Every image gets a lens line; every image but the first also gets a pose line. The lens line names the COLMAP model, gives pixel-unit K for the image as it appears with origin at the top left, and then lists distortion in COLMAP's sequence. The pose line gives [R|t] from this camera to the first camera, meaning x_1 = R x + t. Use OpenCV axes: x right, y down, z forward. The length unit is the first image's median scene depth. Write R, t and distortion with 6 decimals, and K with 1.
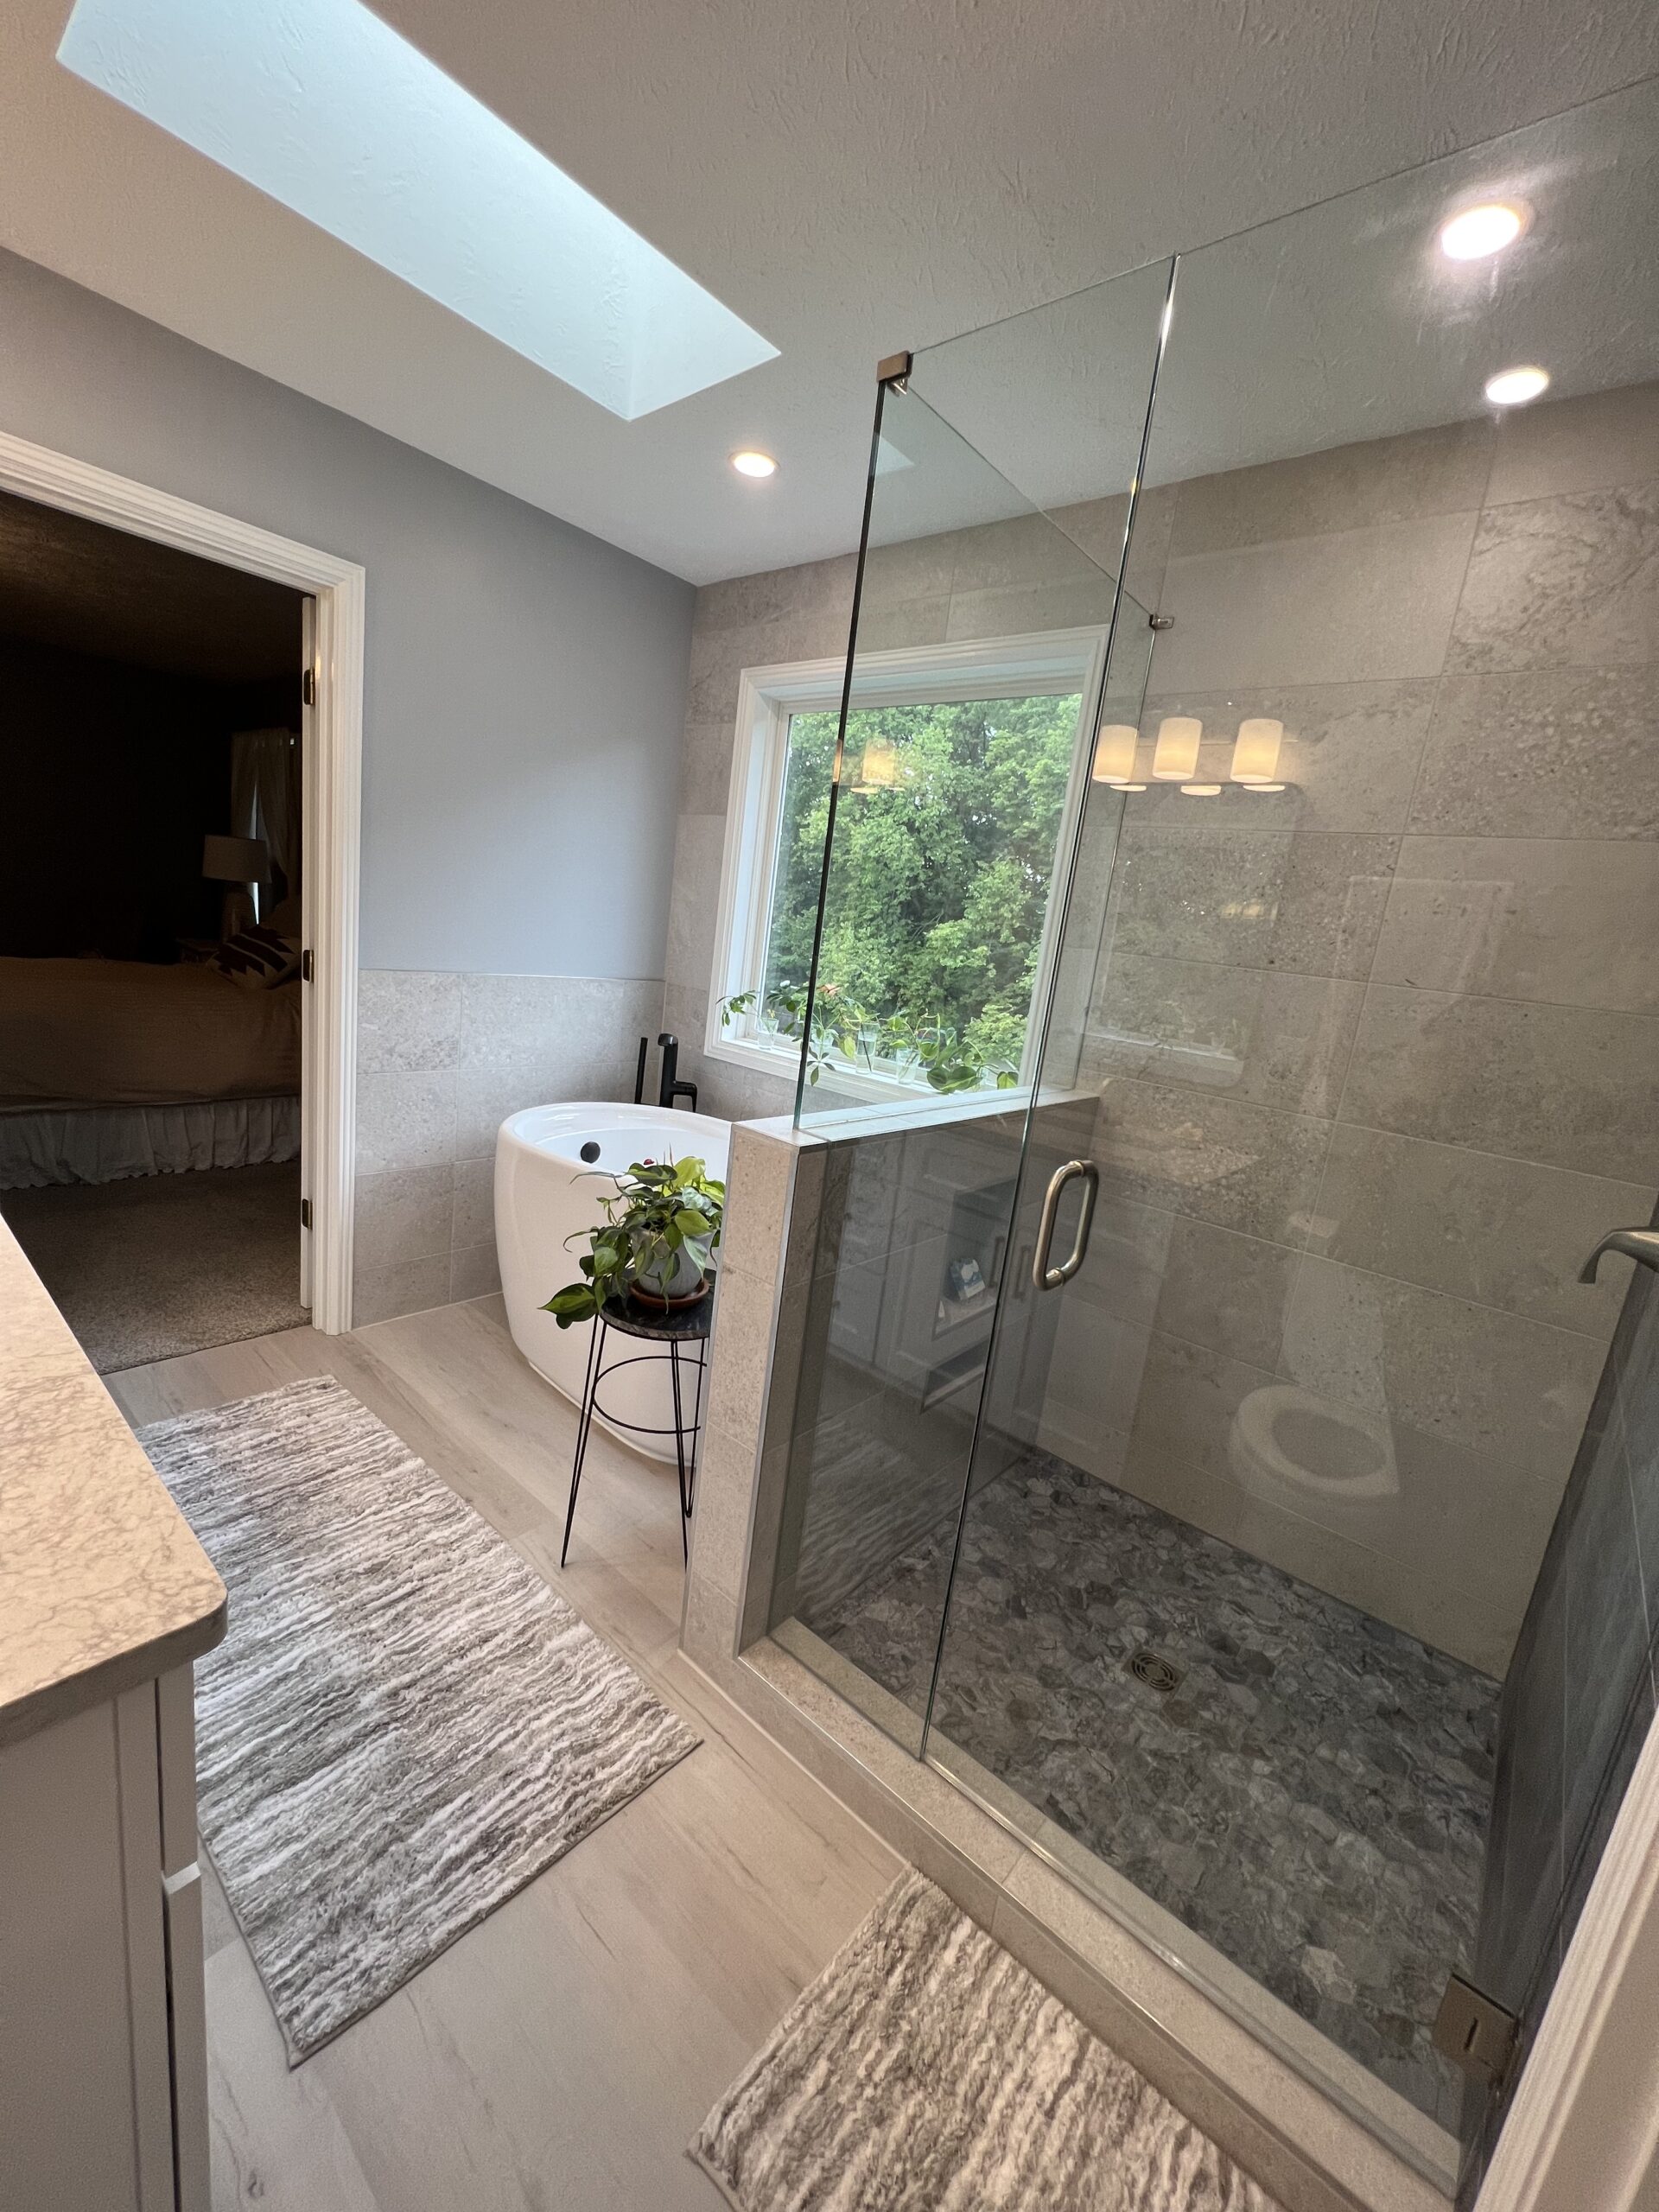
lens RADIAL K [[879.0, 0, 834.7], [0, 879.0, 1101.3], [0, 0, 1]] dist [0.003507, 0.000156]
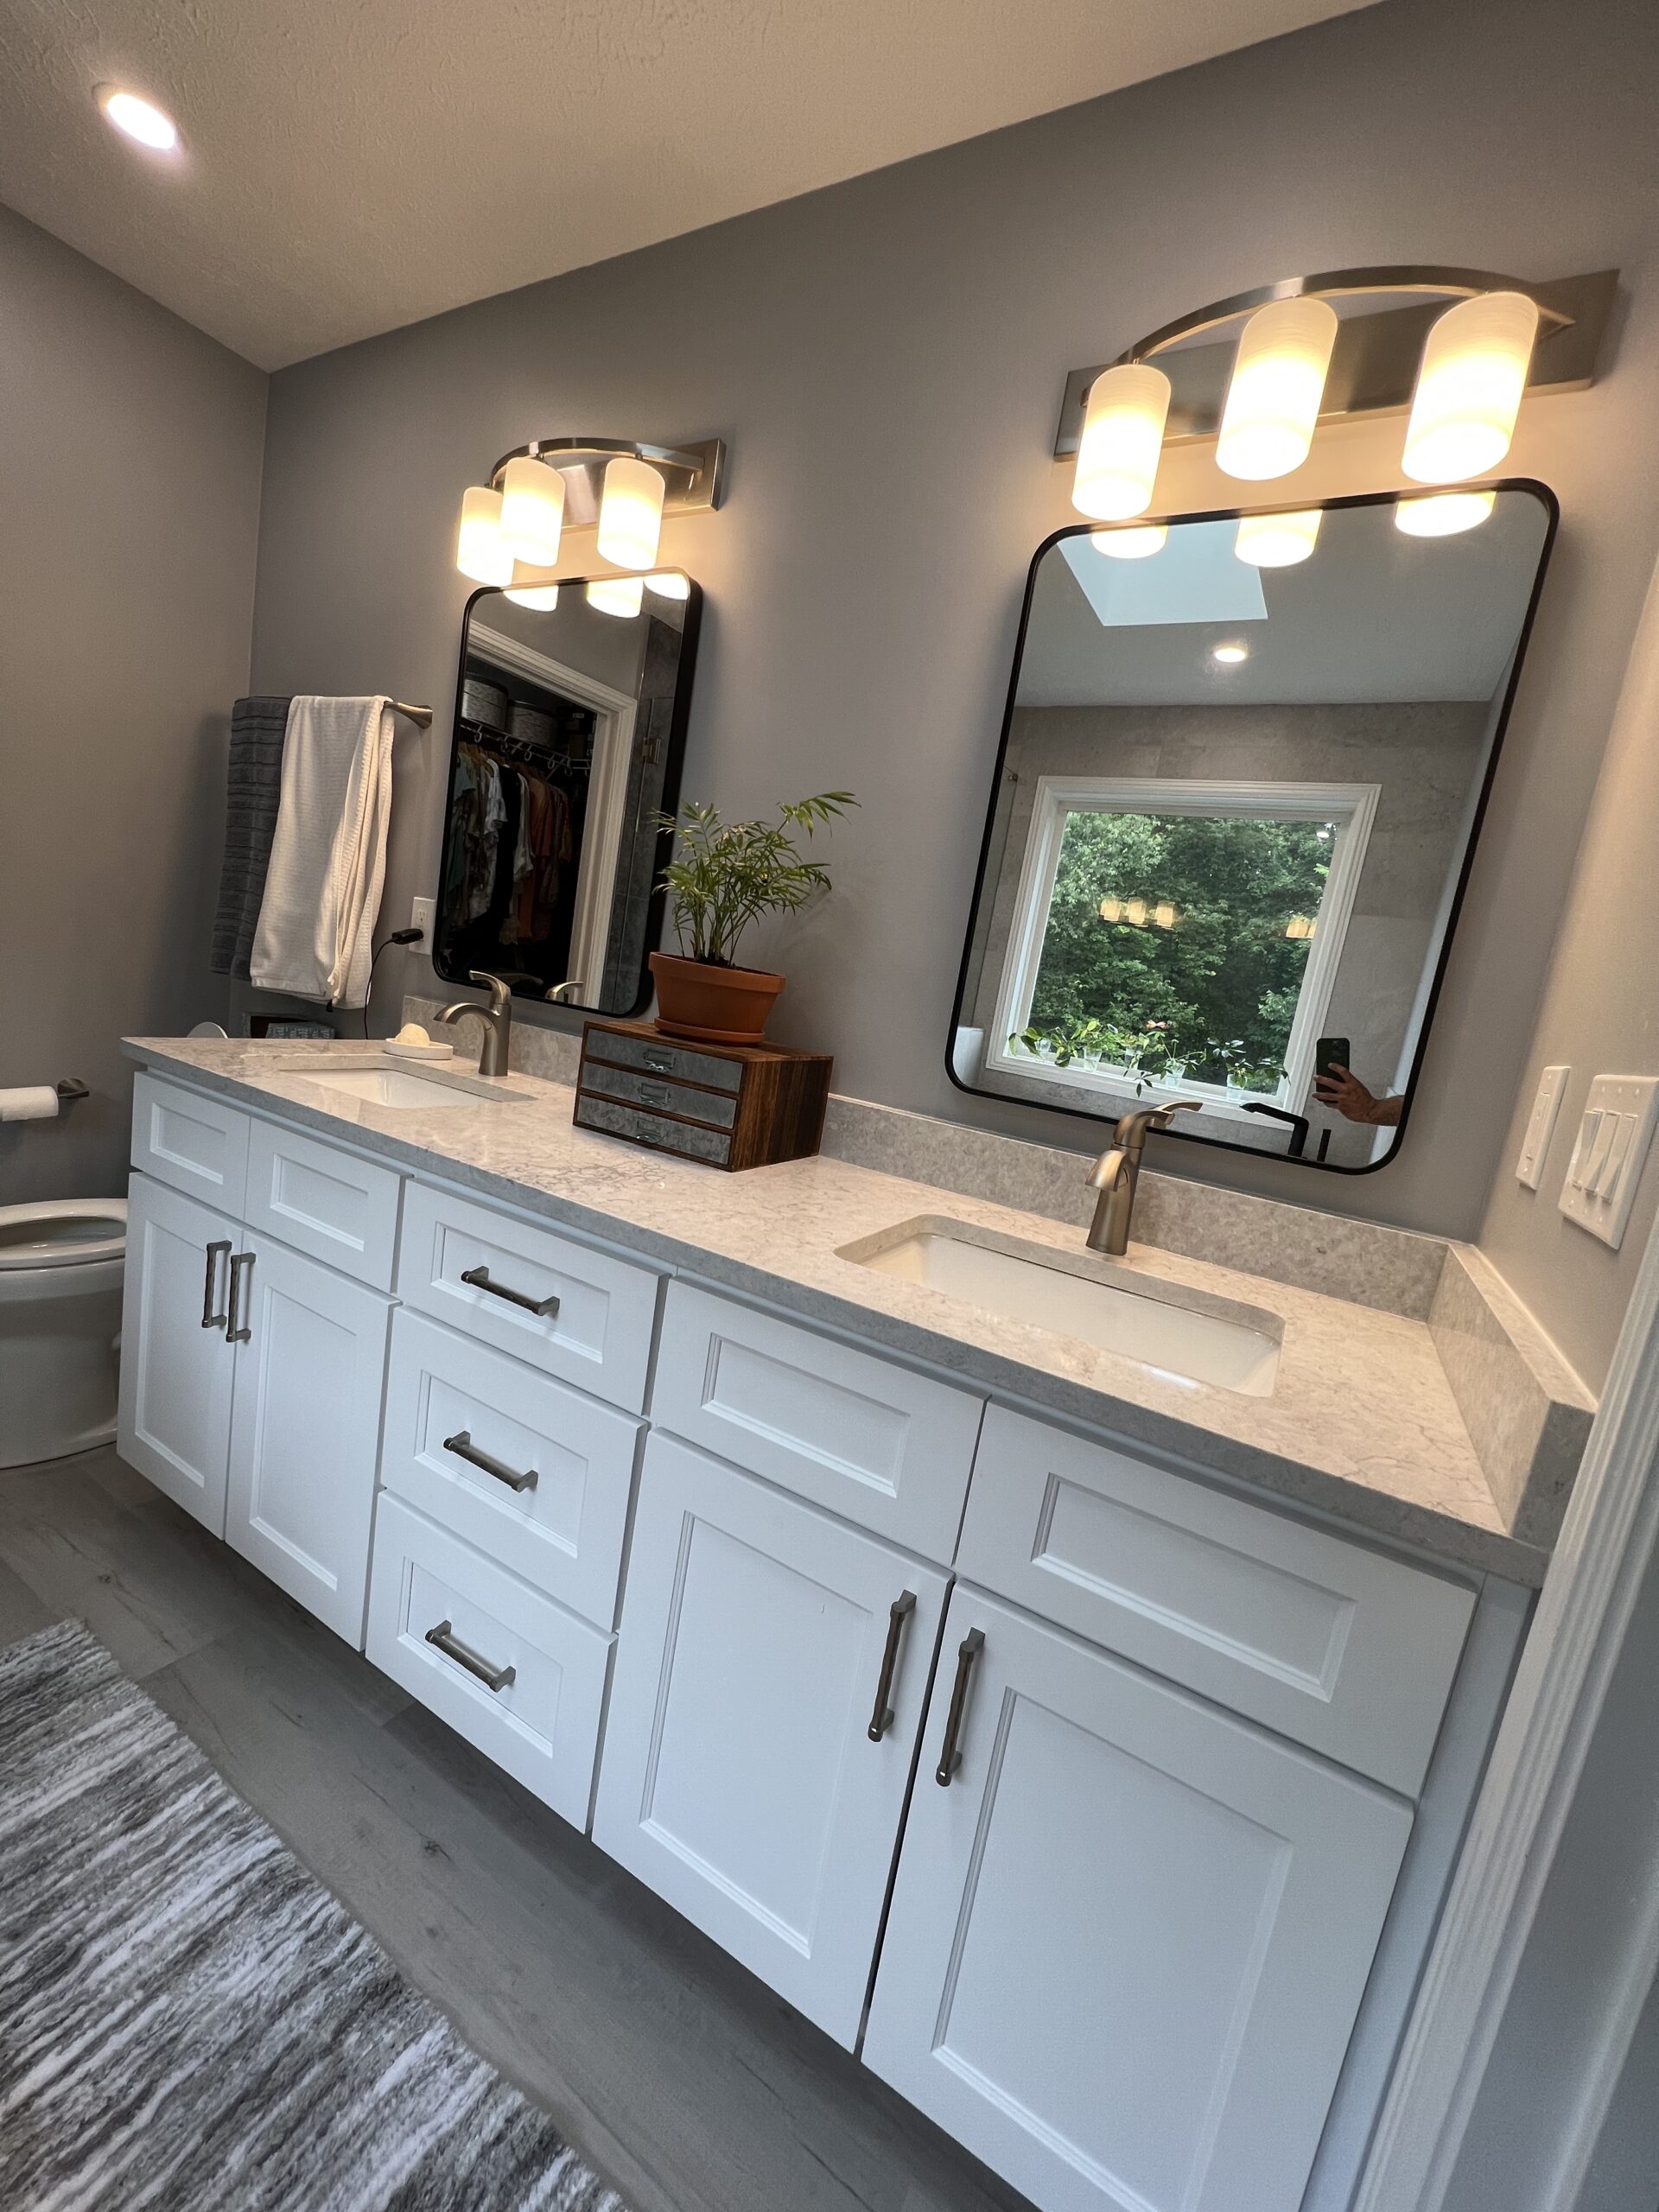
lens RADIAL K [[885.3, 0, 822.2], [0, 885.3, 1100.5], [0, 0, 1]] dist [0.001651, -0.000447]
pose [[-0.947888, -0.243198, -0.205824, -0.497080], [-0.298559, 0.903551, 0.307341, -0.167825], [0.111228, 0.352776, -0.929074, 0.861435]]
